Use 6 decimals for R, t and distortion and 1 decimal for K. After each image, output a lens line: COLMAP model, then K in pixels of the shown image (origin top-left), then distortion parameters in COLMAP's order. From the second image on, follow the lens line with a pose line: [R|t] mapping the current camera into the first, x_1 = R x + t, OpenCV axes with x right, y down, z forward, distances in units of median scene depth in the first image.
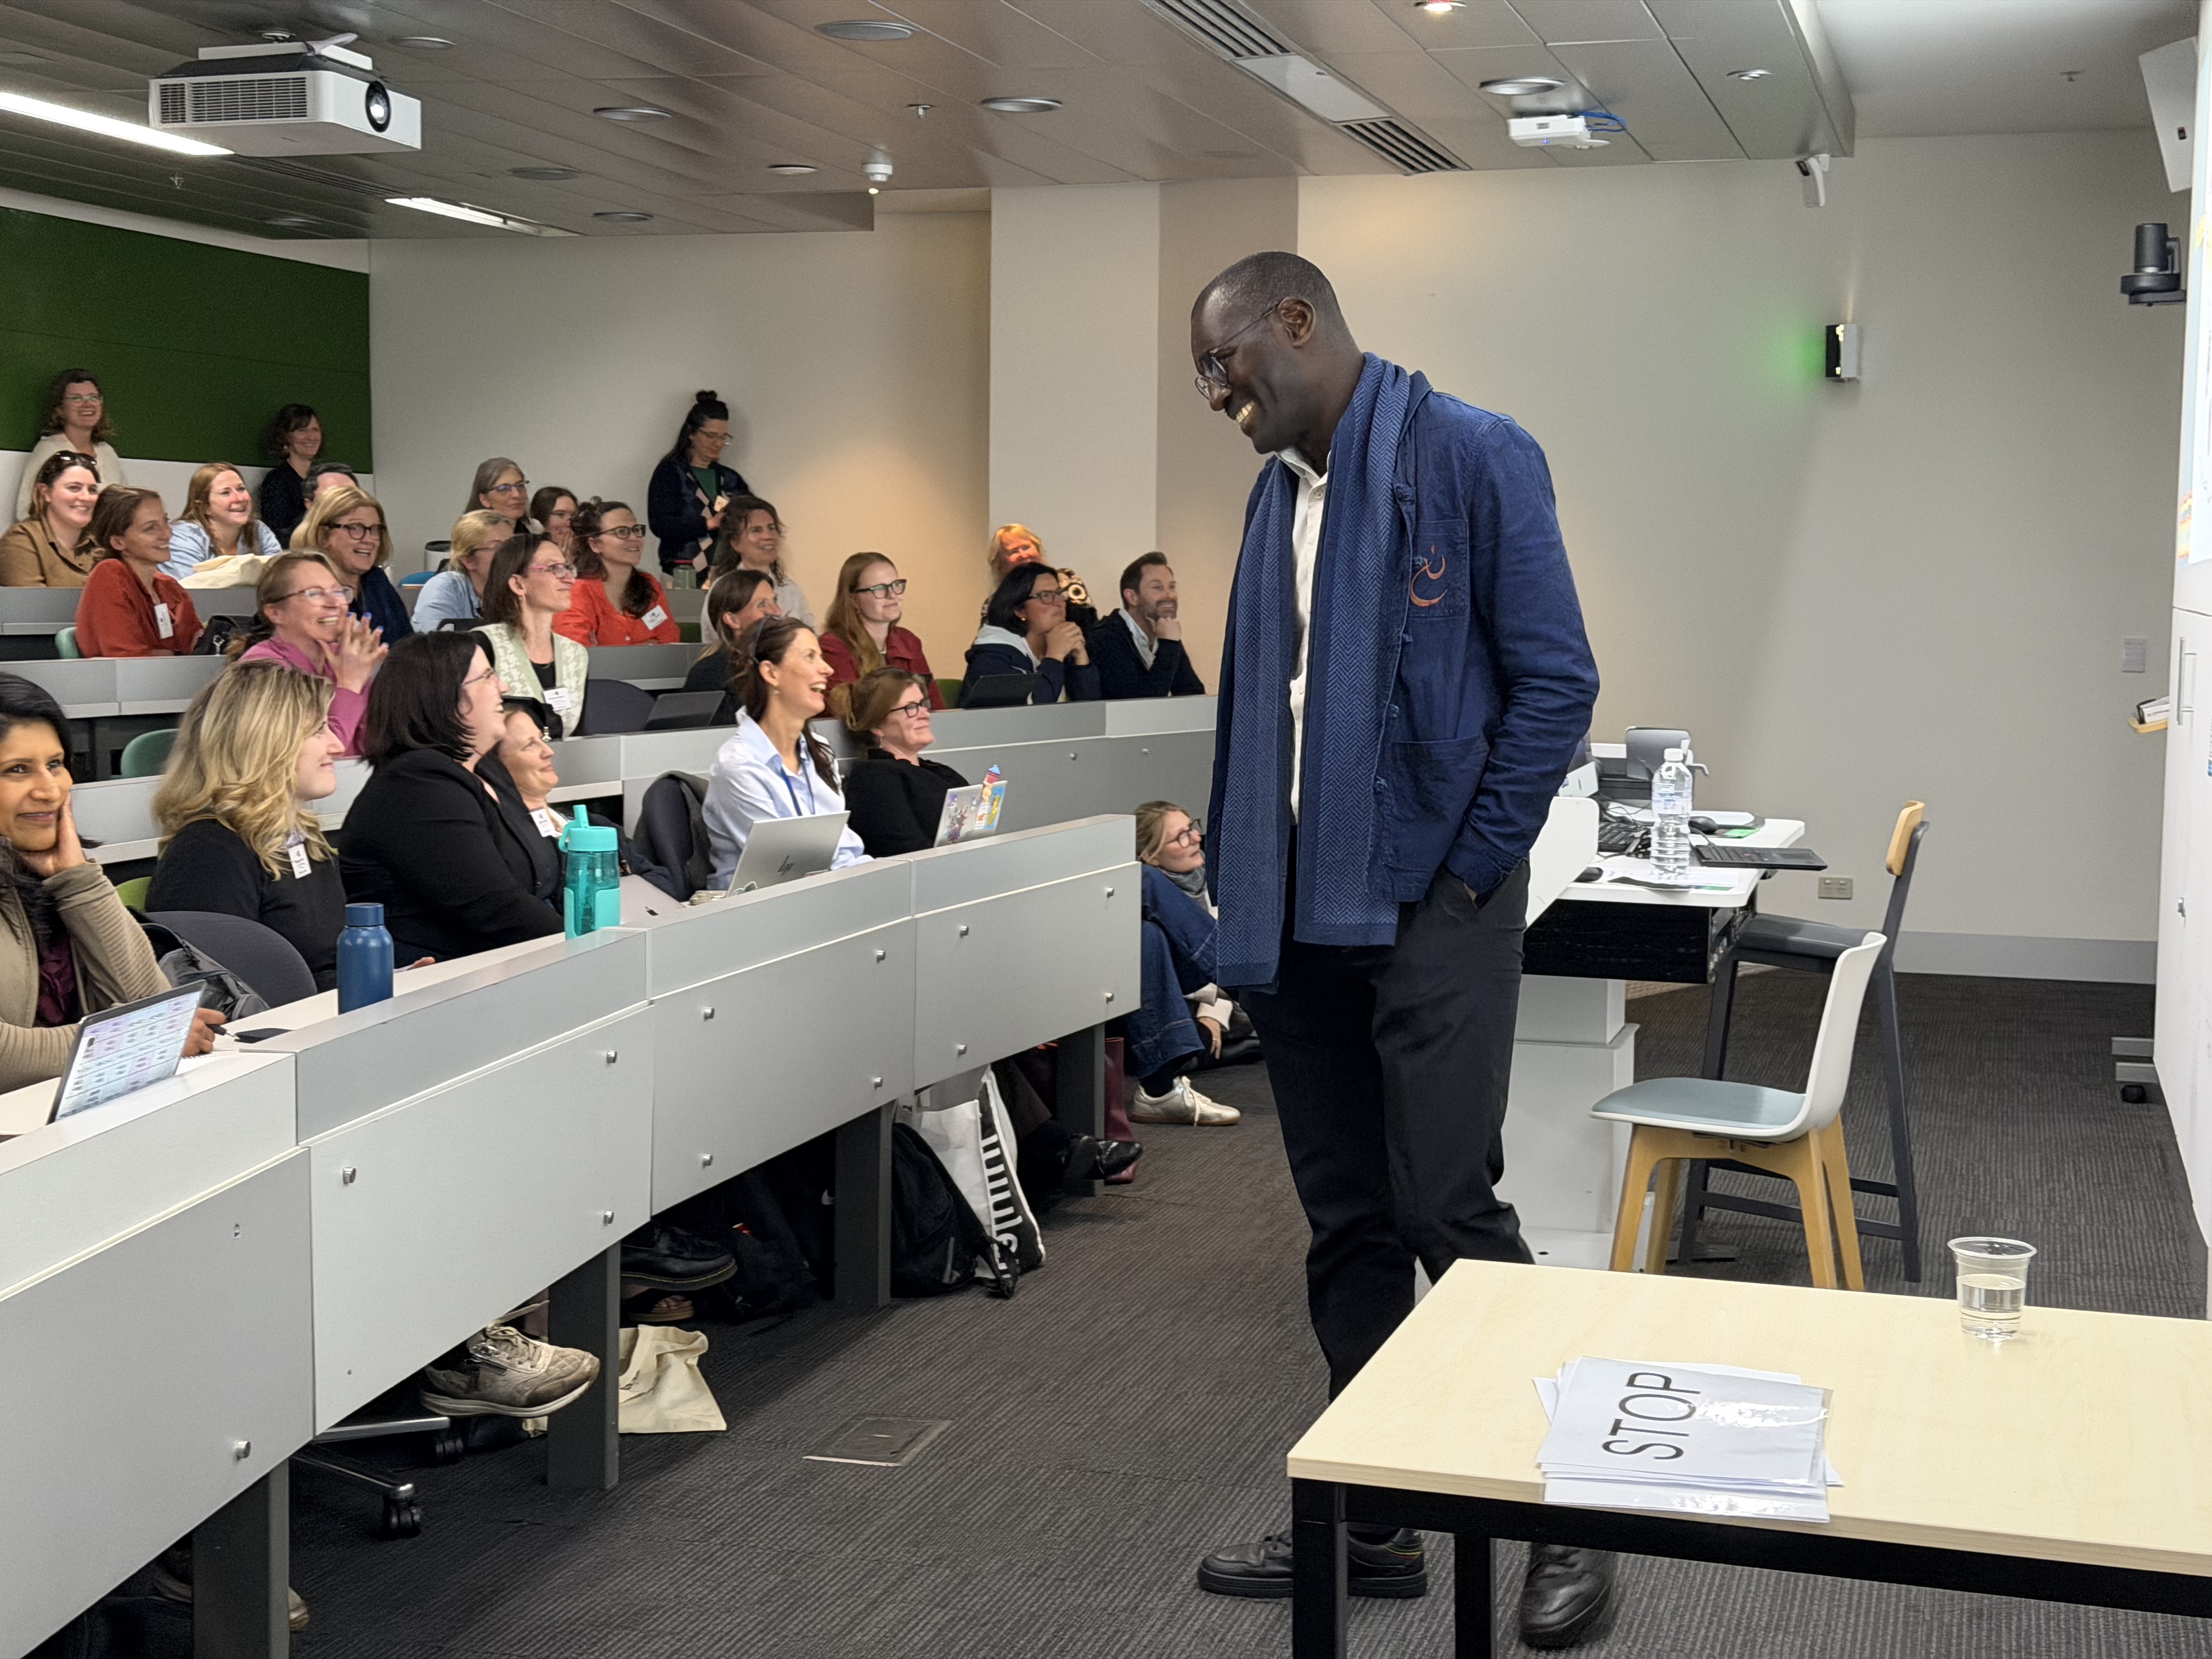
lens RADIAL K [[3058.3, 0, 1103.9], [0, 3058.3, 818.2], [0, 0, 1]] dist [0.146750, 0.000000]
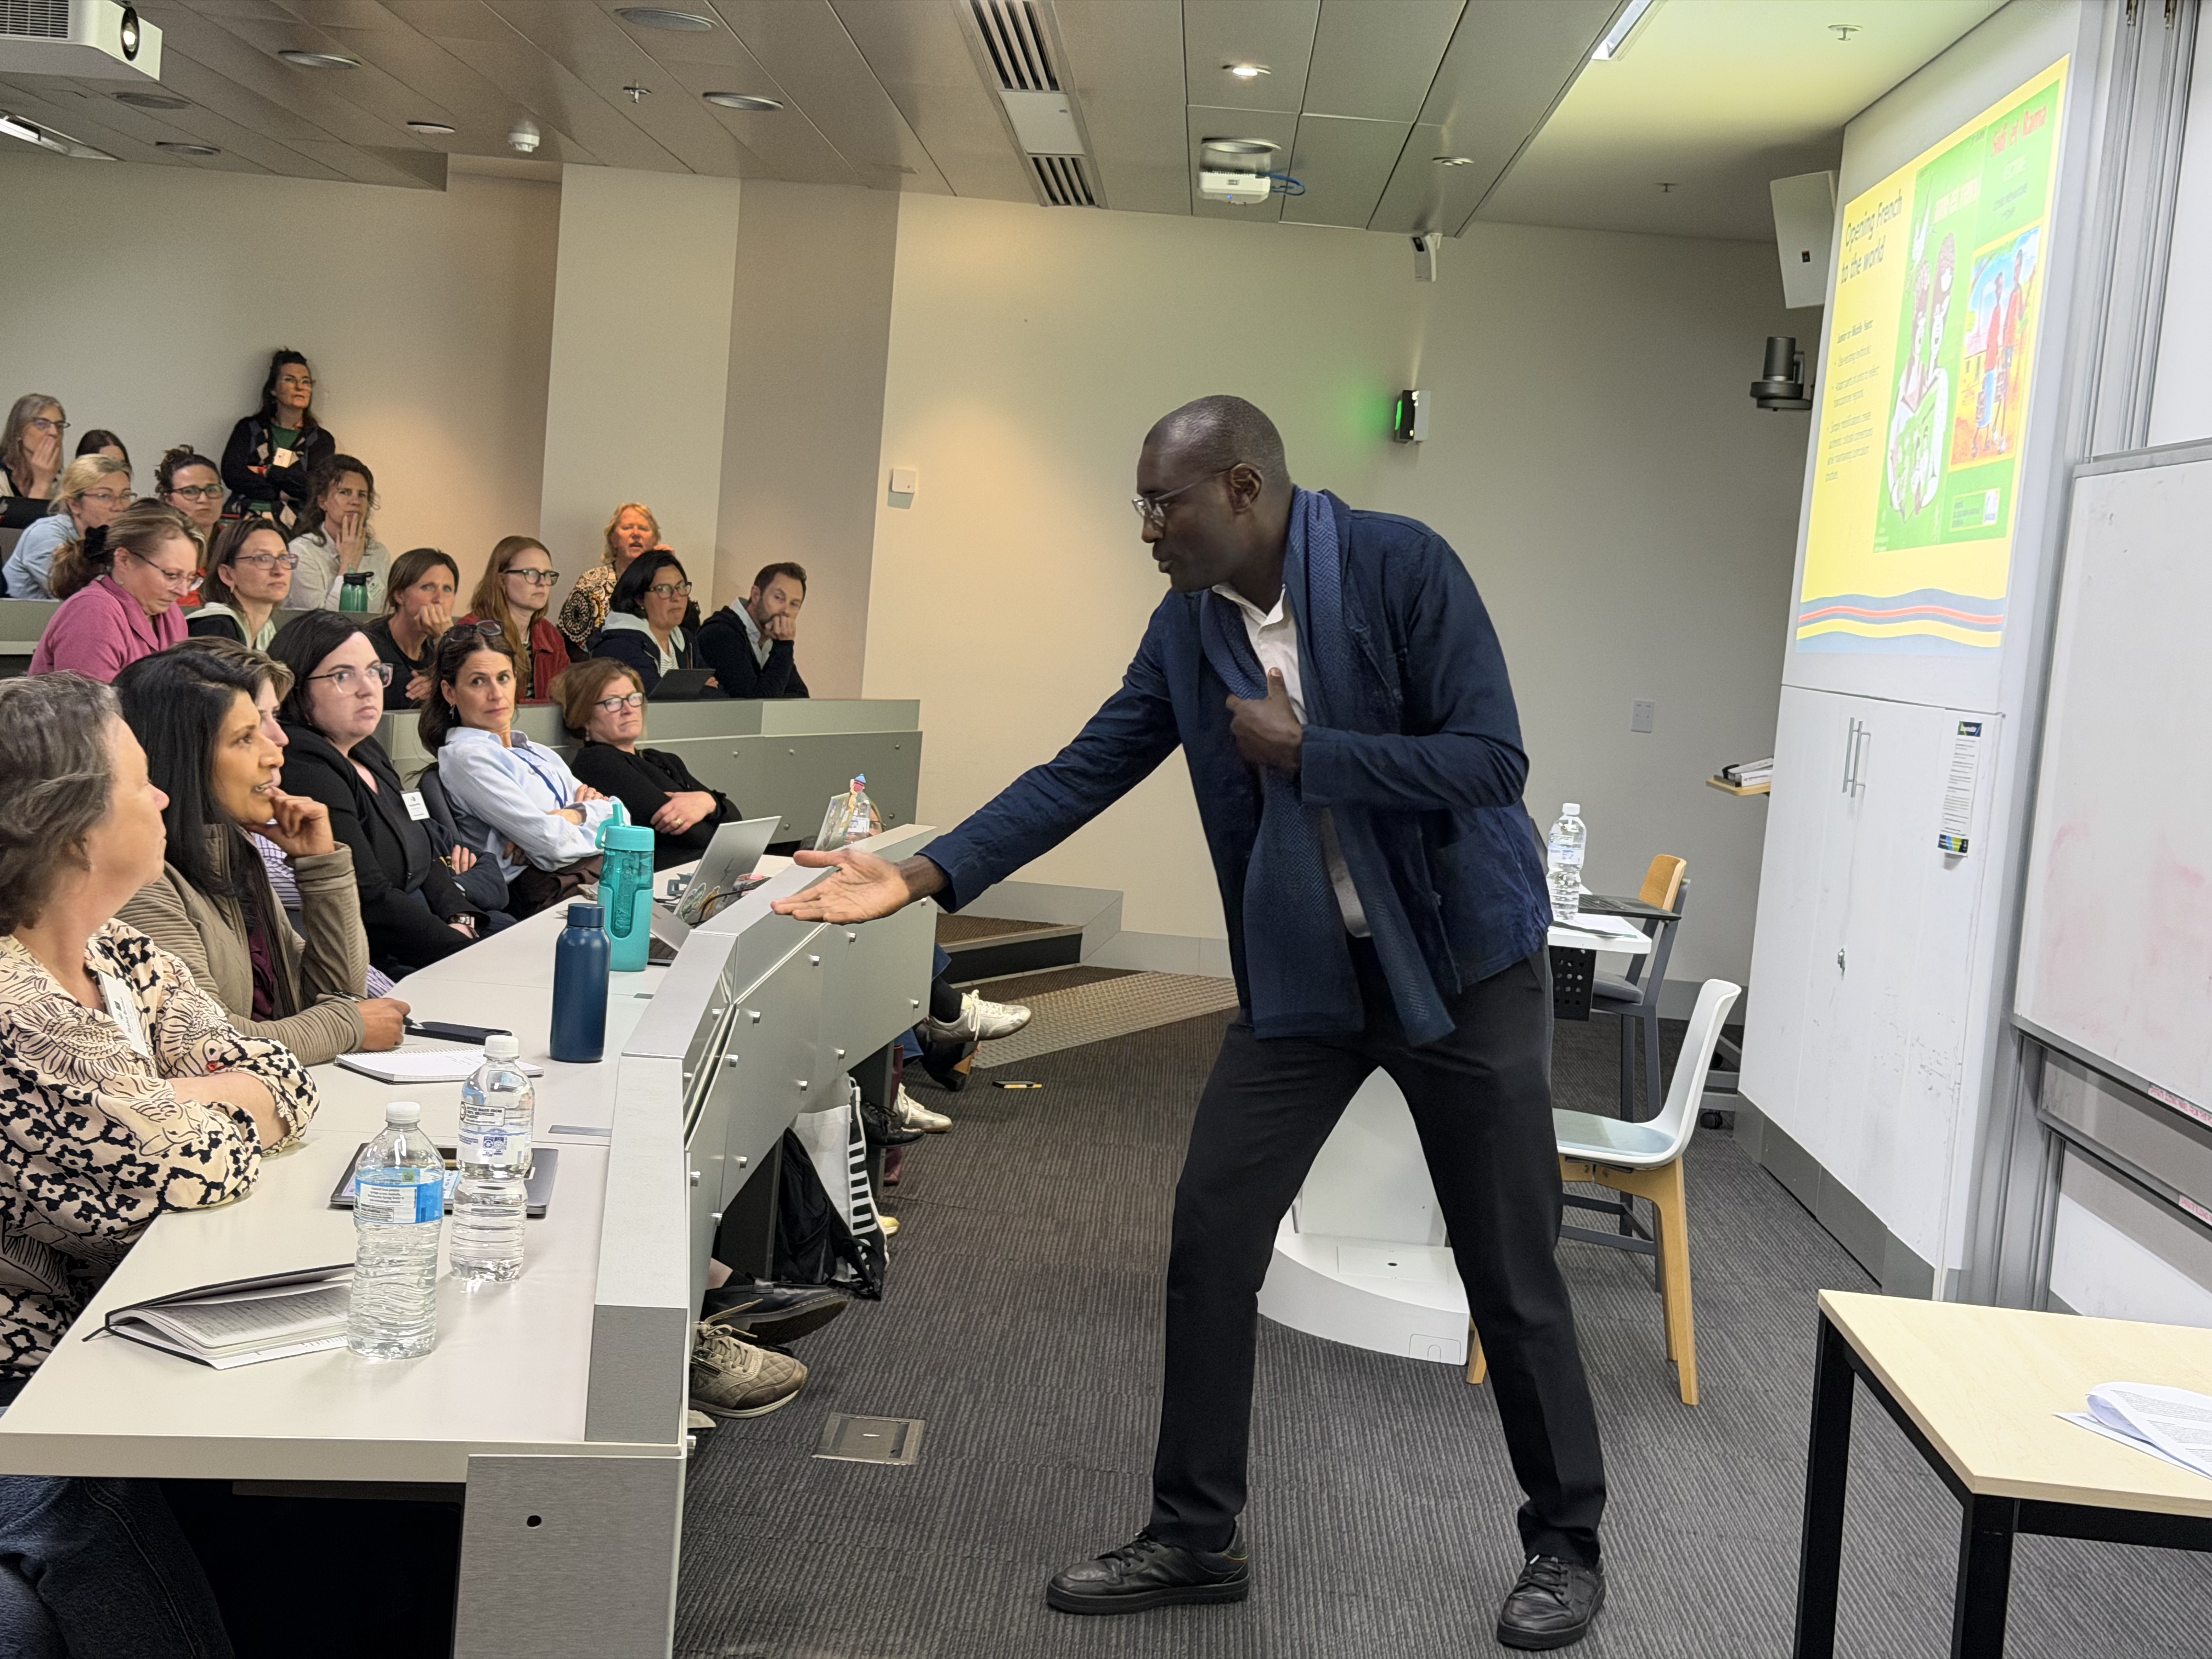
lens RADIAL K [[3058.3, 0, 1109.5], [0, 3058.3, 849.5], [0, 0, 1]] dist [0.146750, 0.000000]
pose [[0.965722, 0.051290, 0.254461, -0.163908], [-0.055074, 0.998452, 0.007762, -0.004208], [-0.253669, -0.021510, 0.967052, -0.004446]]
